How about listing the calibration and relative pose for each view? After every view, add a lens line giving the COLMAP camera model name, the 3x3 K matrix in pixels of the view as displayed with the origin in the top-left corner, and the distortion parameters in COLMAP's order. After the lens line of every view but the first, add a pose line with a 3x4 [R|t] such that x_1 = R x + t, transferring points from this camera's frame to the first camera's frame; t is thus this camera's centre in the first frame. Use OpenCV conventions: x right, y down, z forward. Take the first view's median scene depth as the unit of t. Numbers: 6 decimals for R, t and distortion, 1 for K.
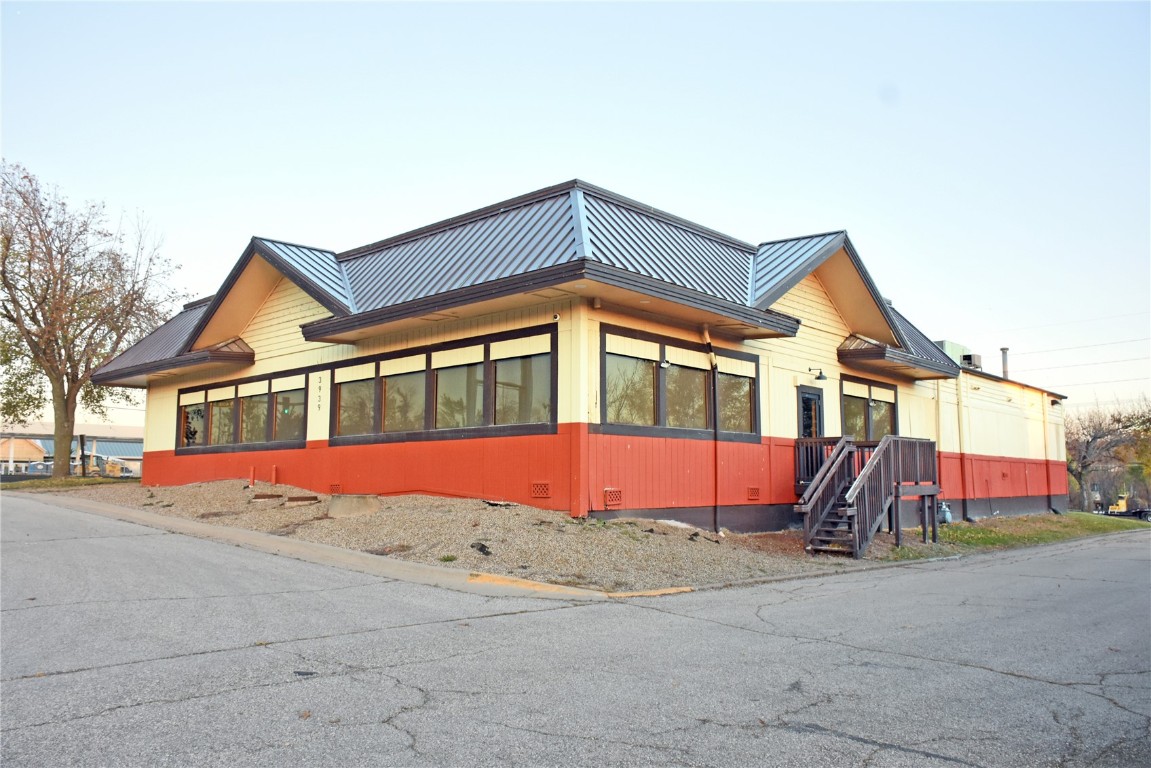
lens RADIAL K [[860.6, 0, 575.5], [0, 860.6, 384.0], [0, 0, 1]] dist [-0.005378, -0.001312]
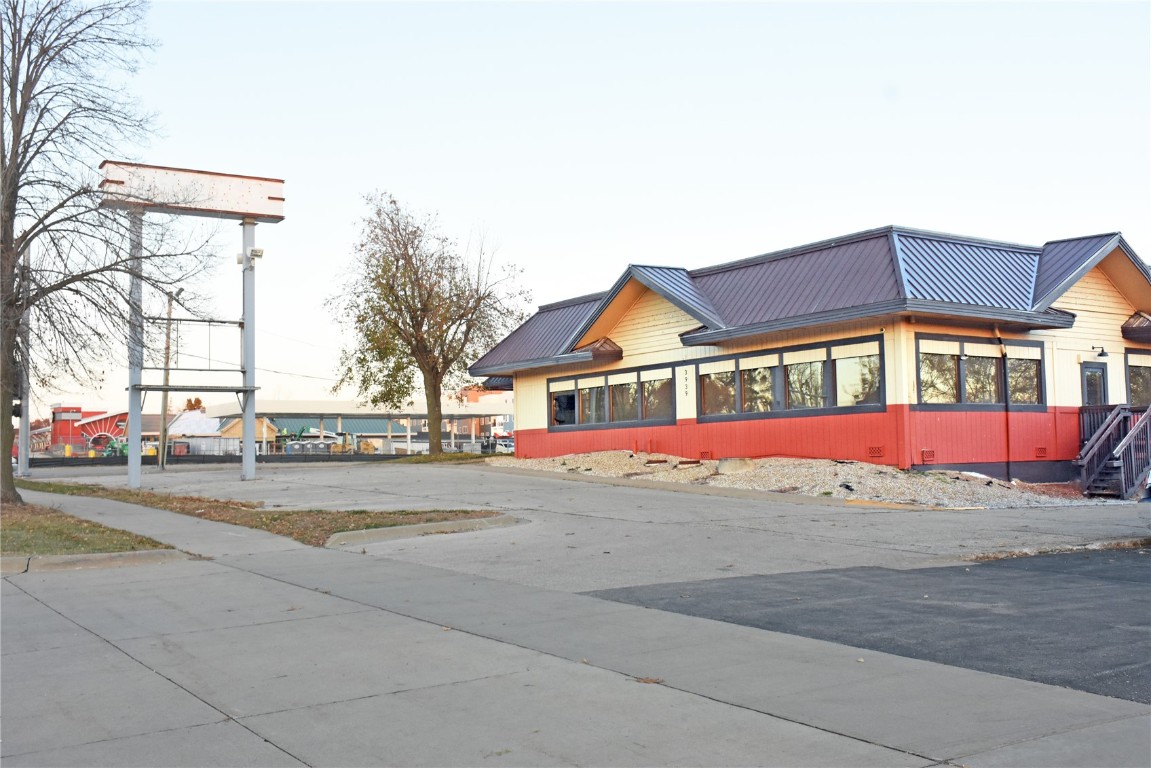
lens RADIAL K [[1137.7, 0, 575.5], [0, 1137.7, 384.0], [0, 0, 1]] dist [0.000009, 0.014824]
pose [[0.973039, -0.034137, -0.228099, -0.075065], [0.045812, 0.997886, 0.046085, -0.082110], [0.226043, -0.055293, 0.972547, -0.788249]]
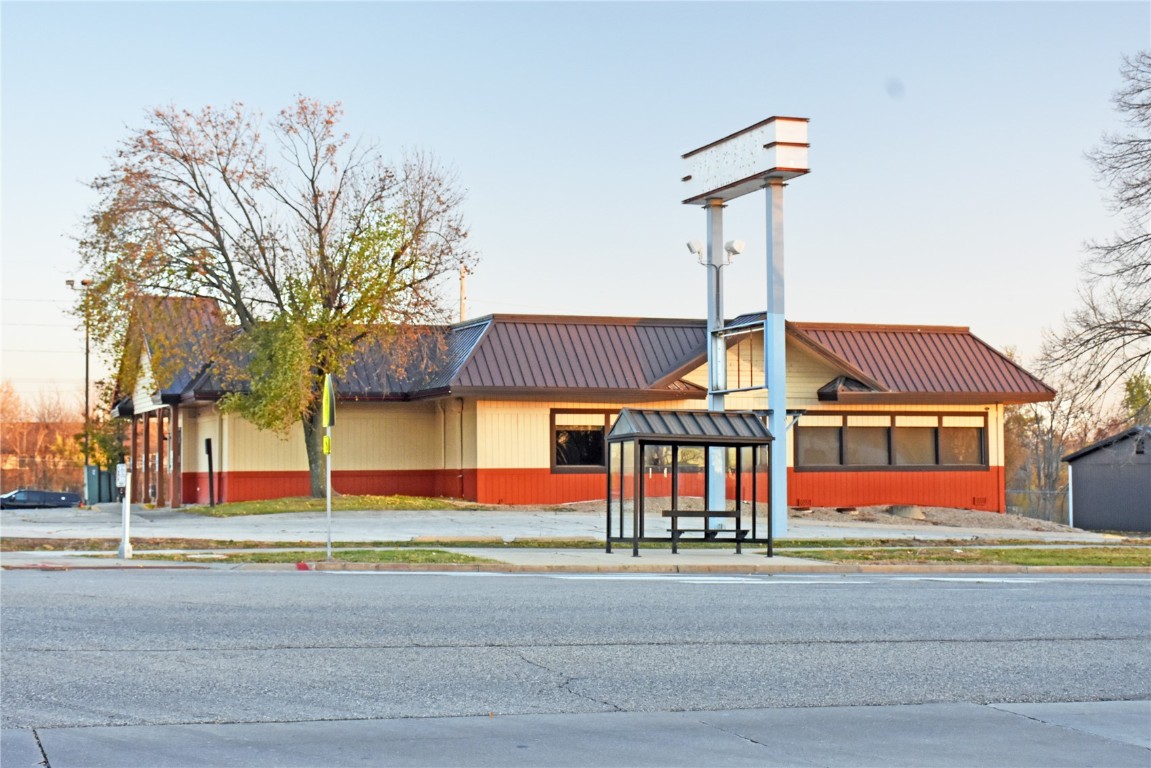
lens RADIAL K [[1759.5, 0, 575.5], [0, 1759.5, 384.0], [0, 0, 1]] dist [0.159107, -0.027914]
pose [[0.458117, 0.051322, 0.887409, -3.224518], [-0.093888, 0.995541, -0.009106, -0.009372], [-0.883920, -0.079146, 0.460893, 0.014847]]
